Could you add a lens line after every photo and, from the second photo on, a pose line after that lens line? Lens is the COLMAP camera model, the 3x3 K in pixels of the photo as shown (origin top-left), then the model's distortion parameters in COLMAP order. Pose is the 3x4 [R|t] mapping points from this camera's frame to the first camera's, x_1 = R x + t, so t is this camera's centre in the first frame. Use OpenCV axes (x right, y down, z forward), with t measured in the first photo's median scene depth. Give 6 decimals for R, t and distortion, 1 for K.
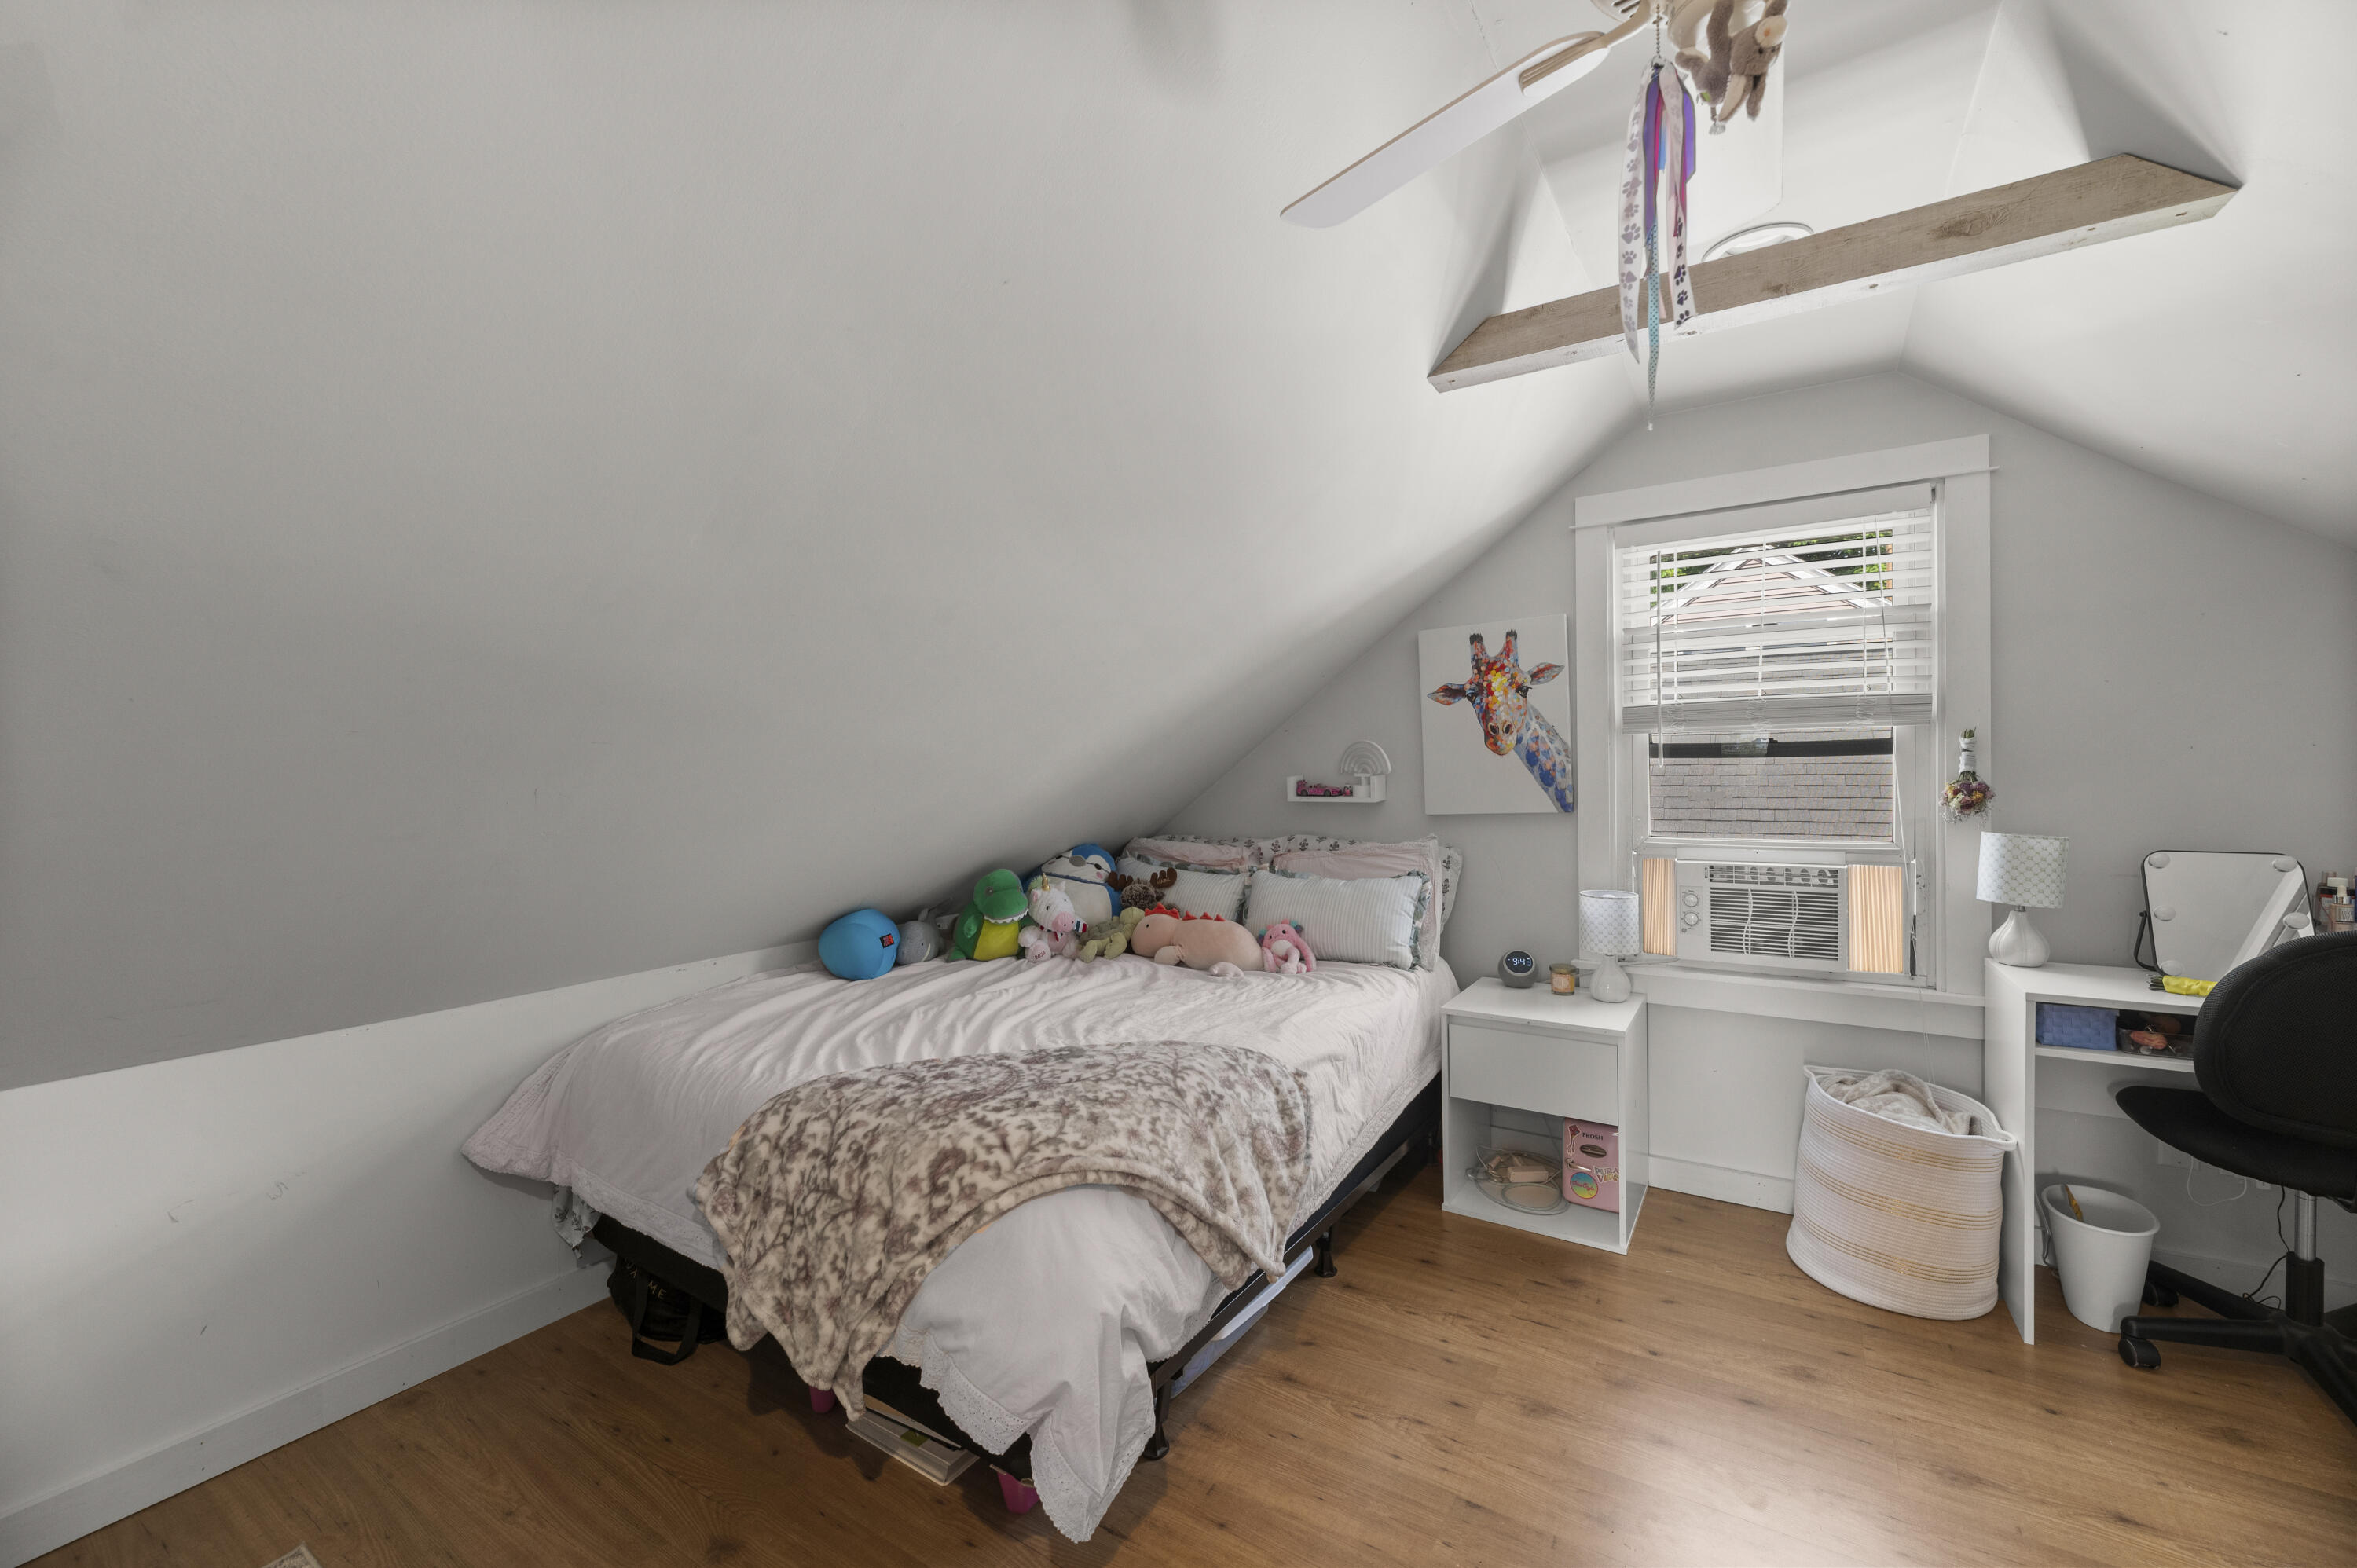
lens RADIAL K [[962.0, 0, 1177.5], [0, 962.0, 786.7], [0, 0, 1]] dist [0.001608, -0.000244]
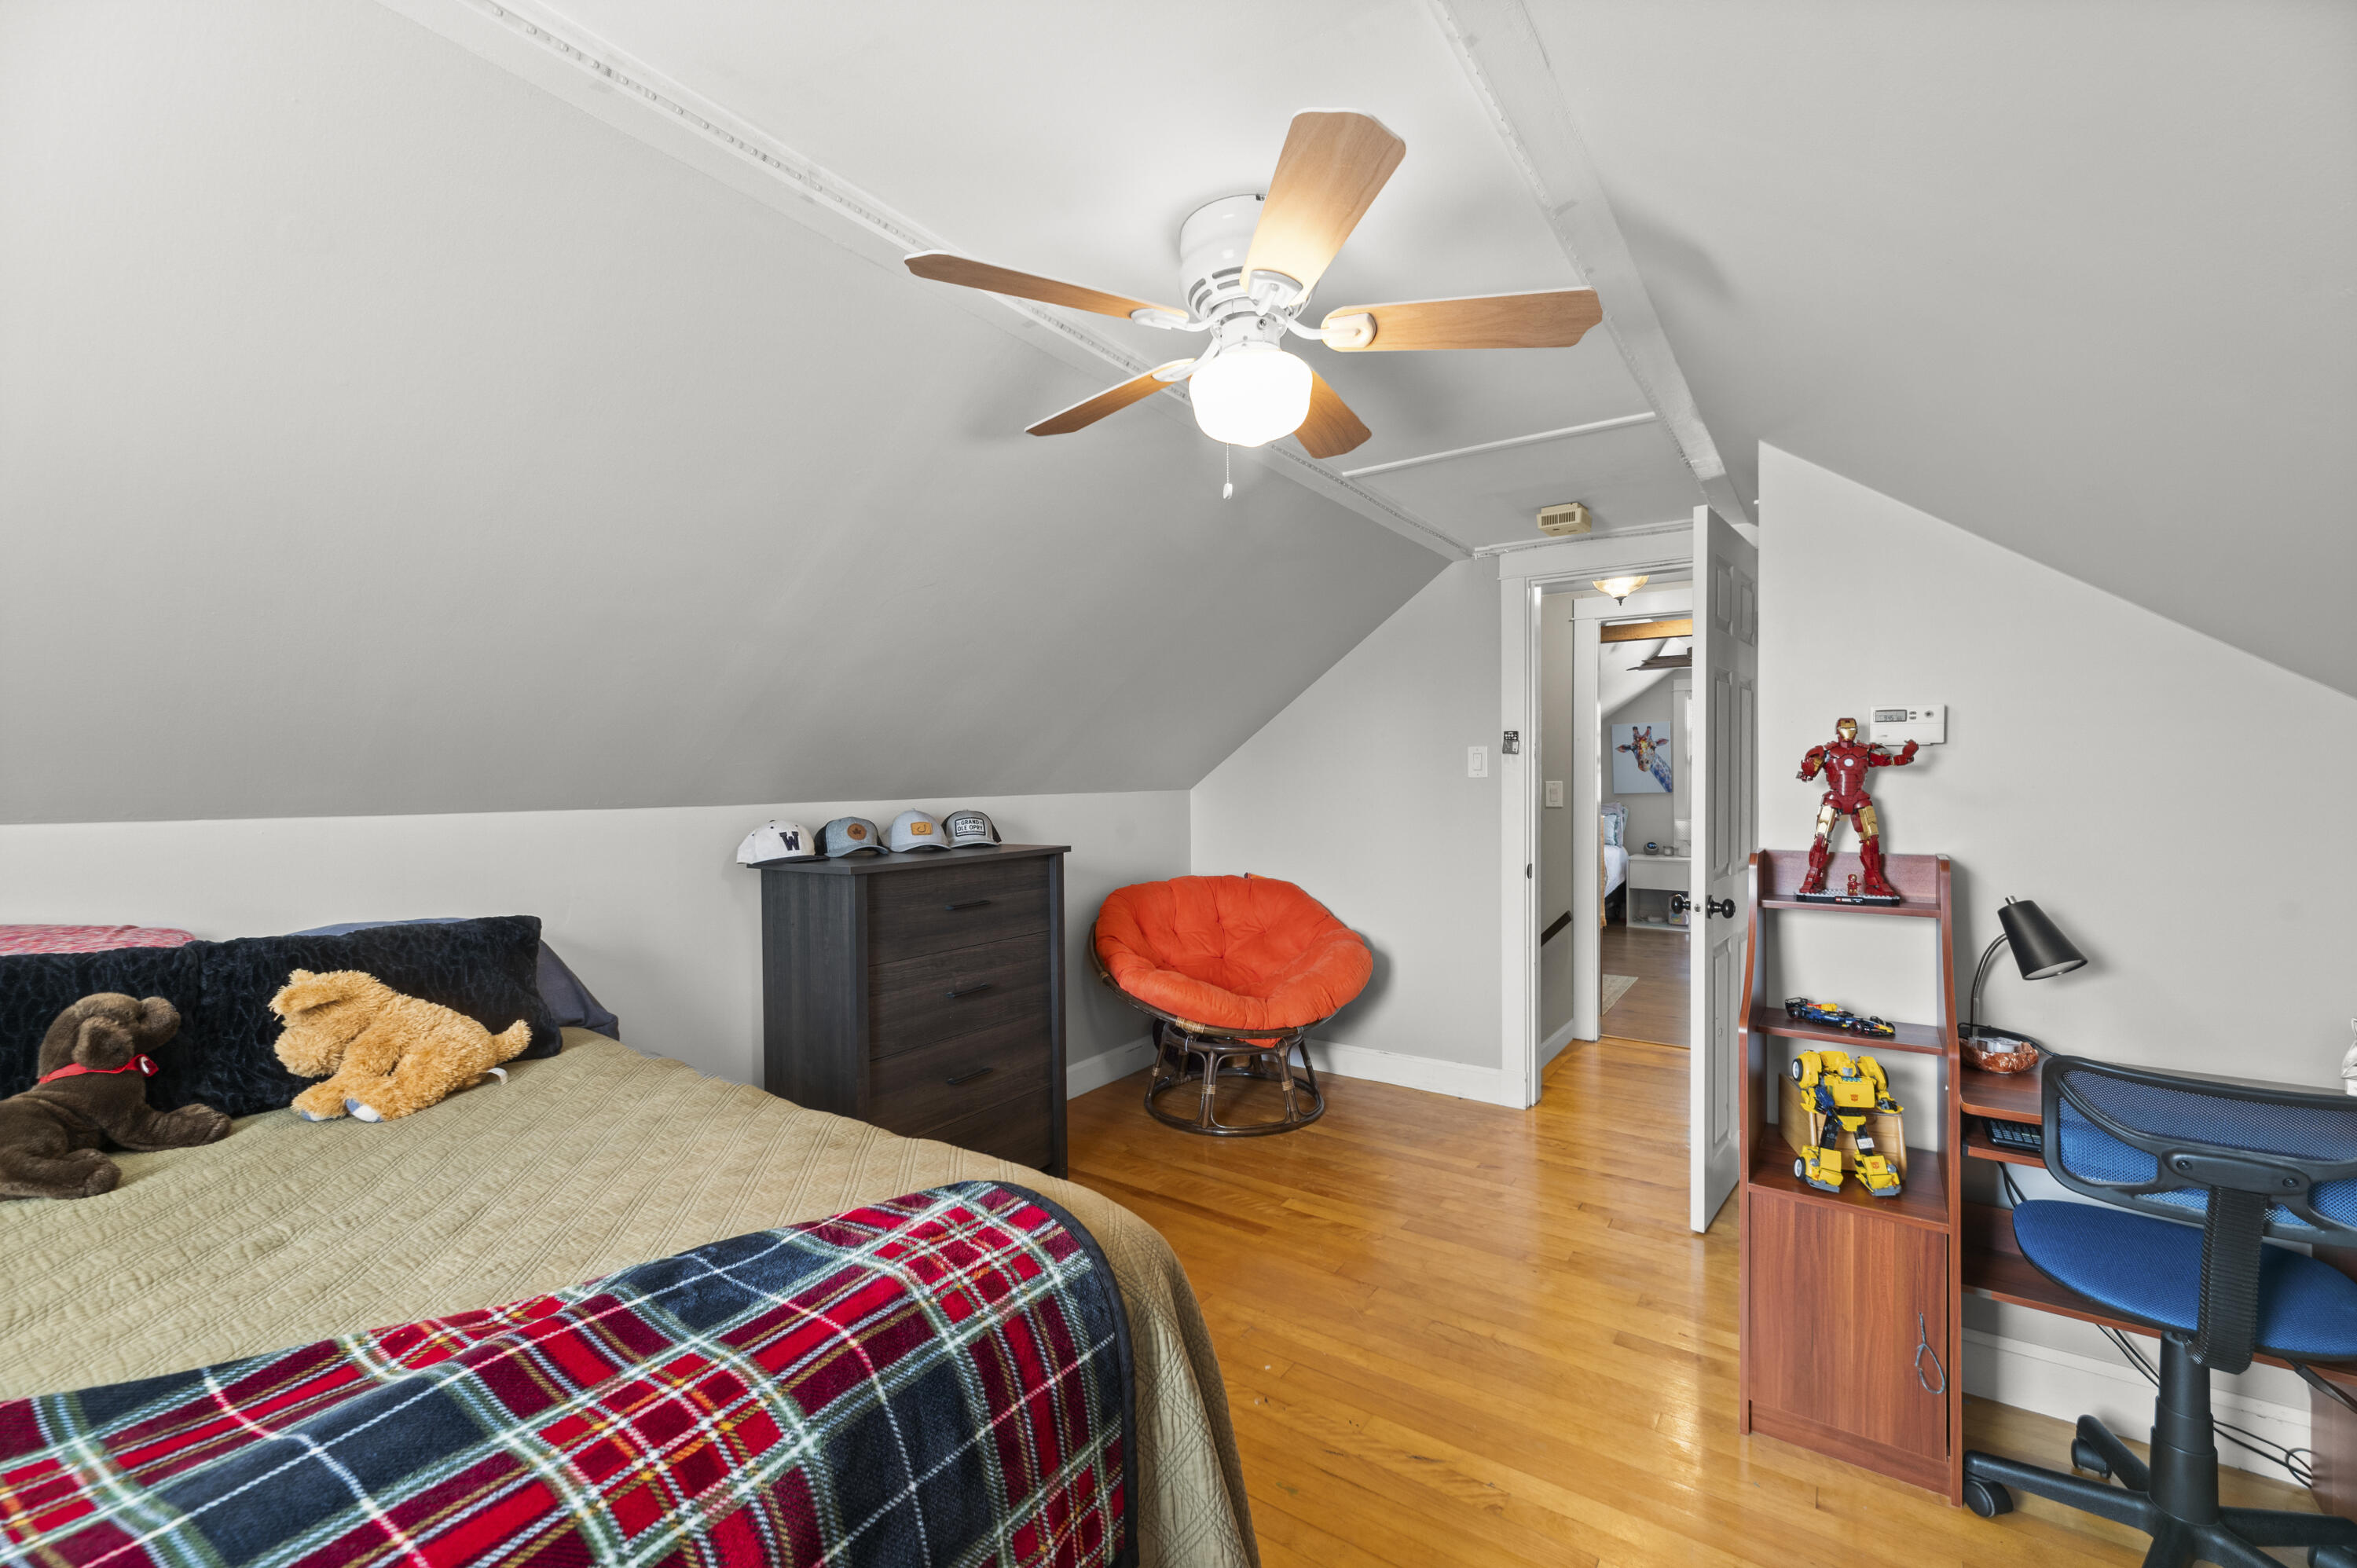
lens RADIAL K [[962.0, 0, 1177.7], [0, 962.0, 779.4], [0, 0, 1]] dist [0.001608, -0.000244]
pose [[0.998893, 0.012422, -0.045373, -0.963711], [-0.012856, 0.999874, -0.009289, 0.036412], [0.045252, 0.009862, 0.998927, -1.997544]]
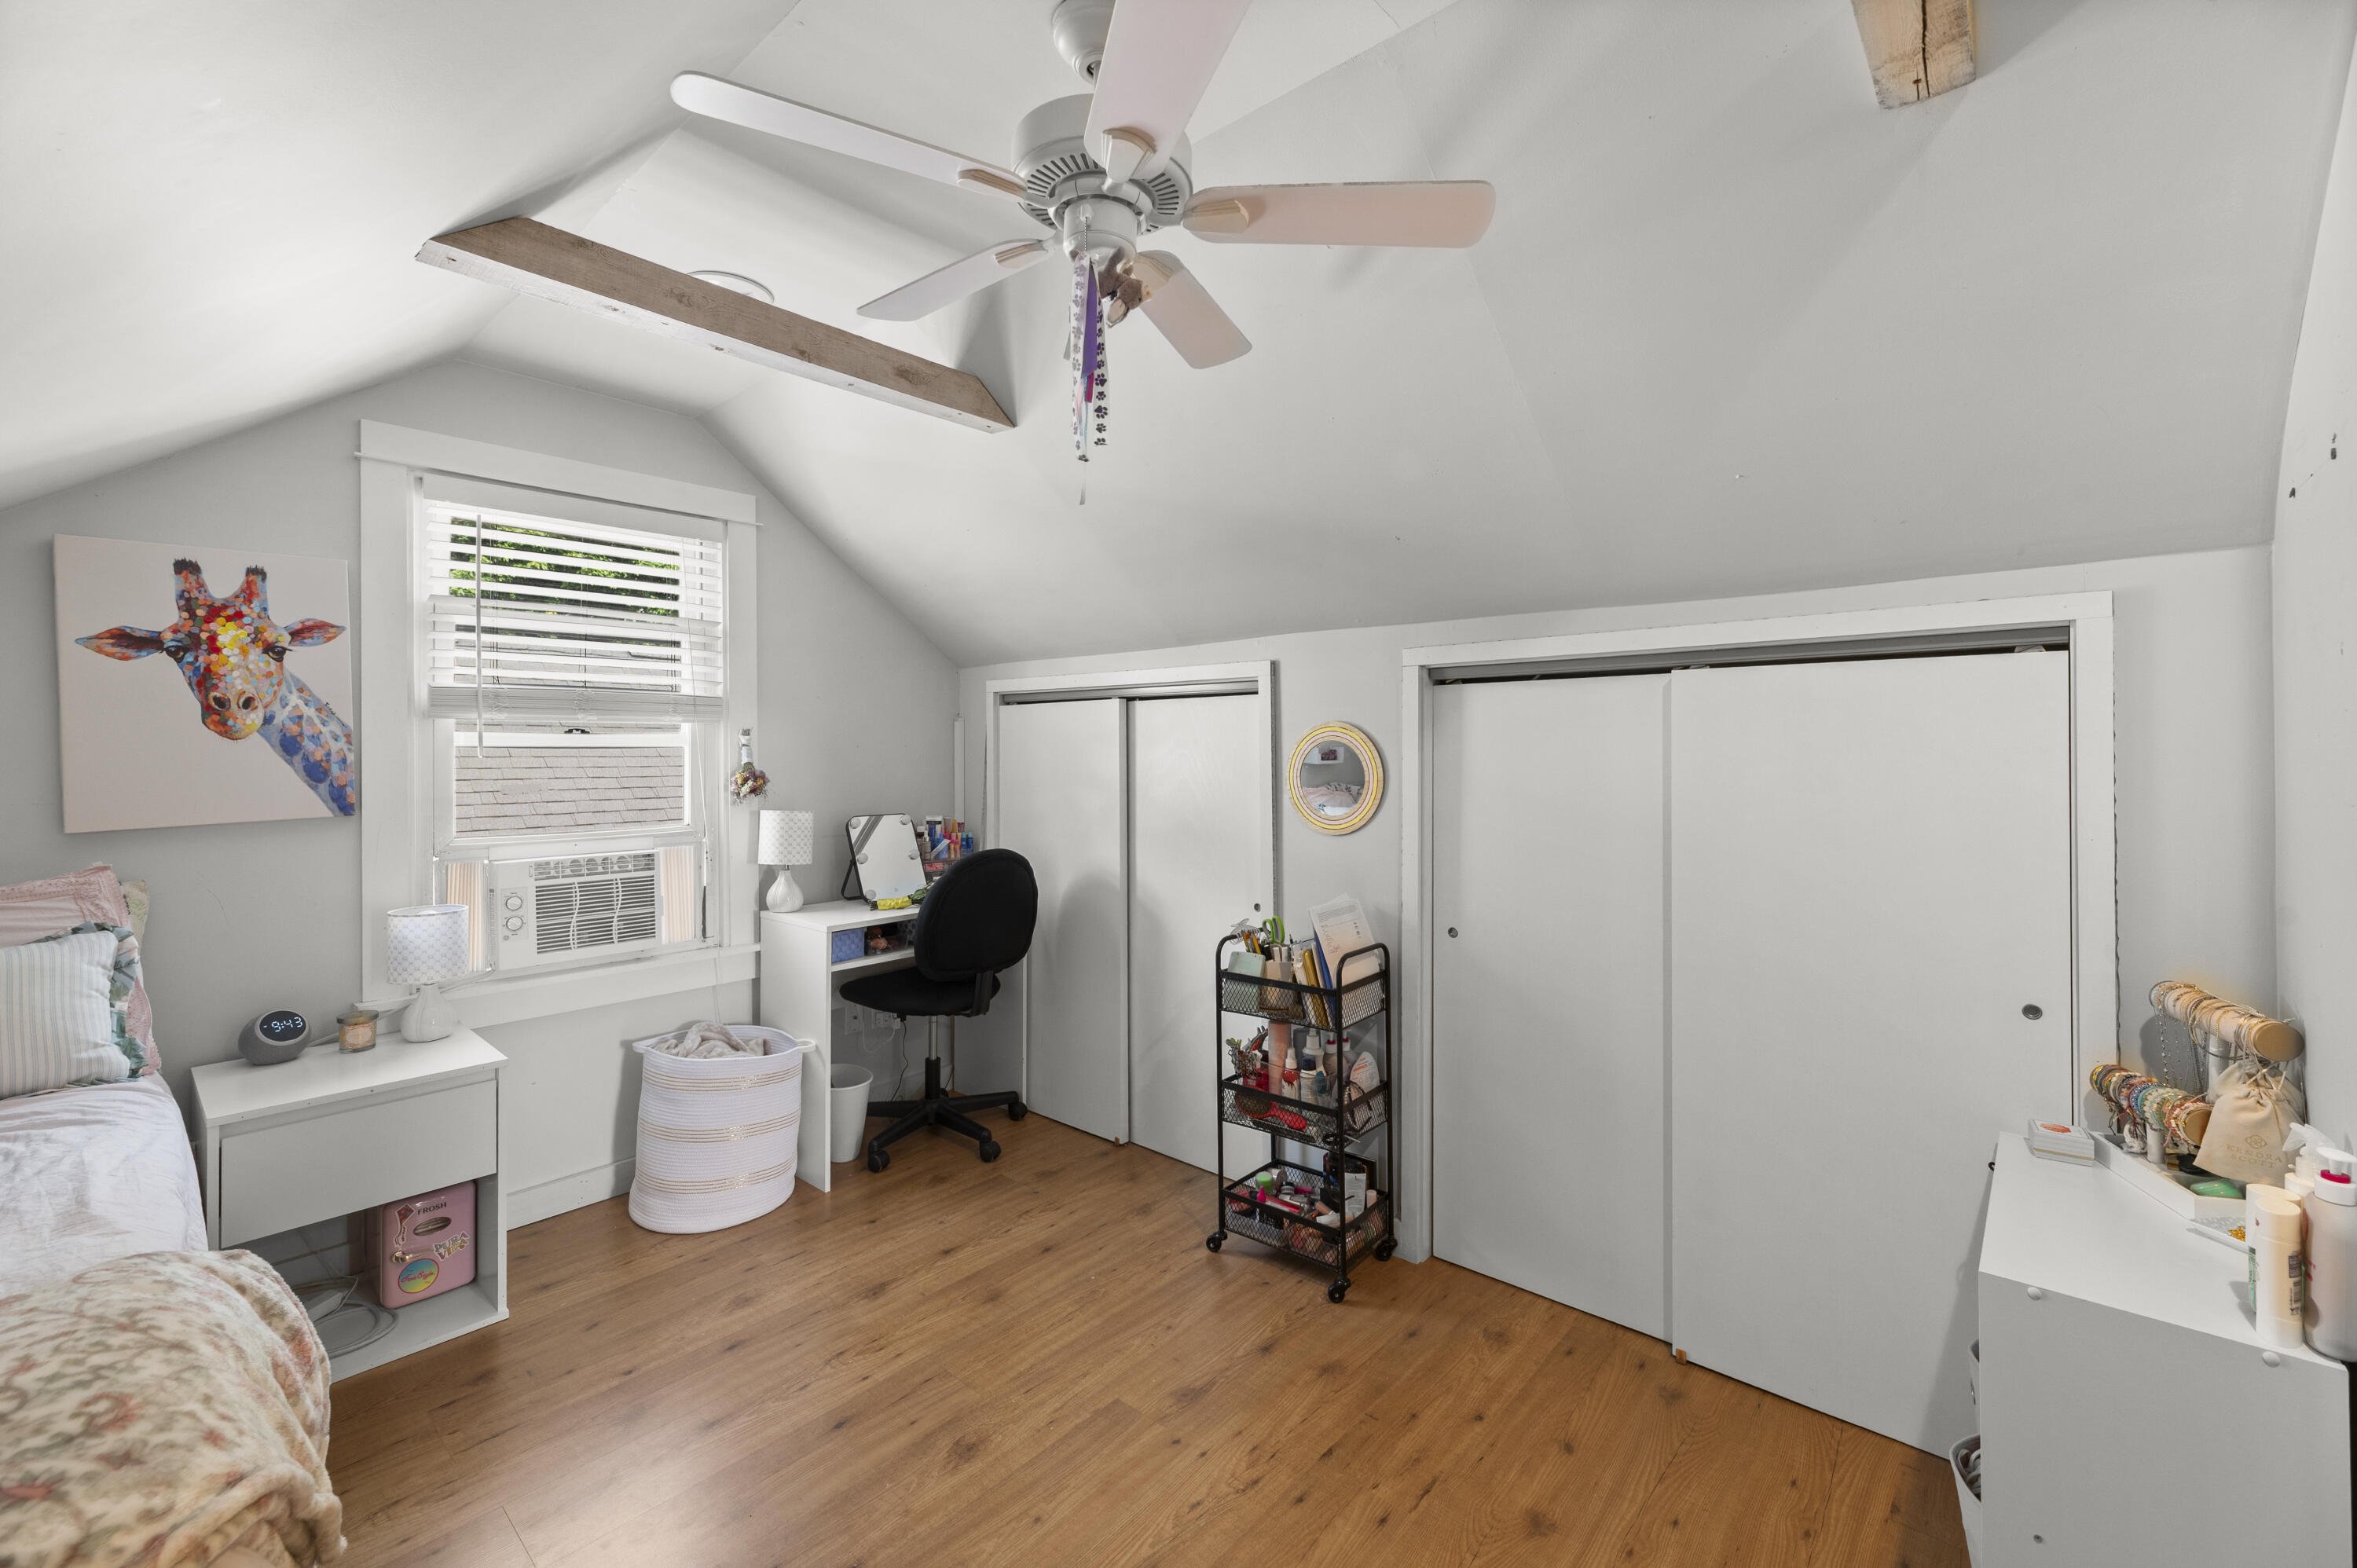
lens RADIAL K [[962.0, 0, 1216.8], [0, 962.0, 740.1], [0, 0, 1]] dist [0.001608, -0.000244]
pose [[0.132654, 0.024563, 0.990858, -0.296090], [0.020850, 0.999403, -0.027566, 0.002097], [-0.990943, 0.024316, 0.132063, 0.217588]]
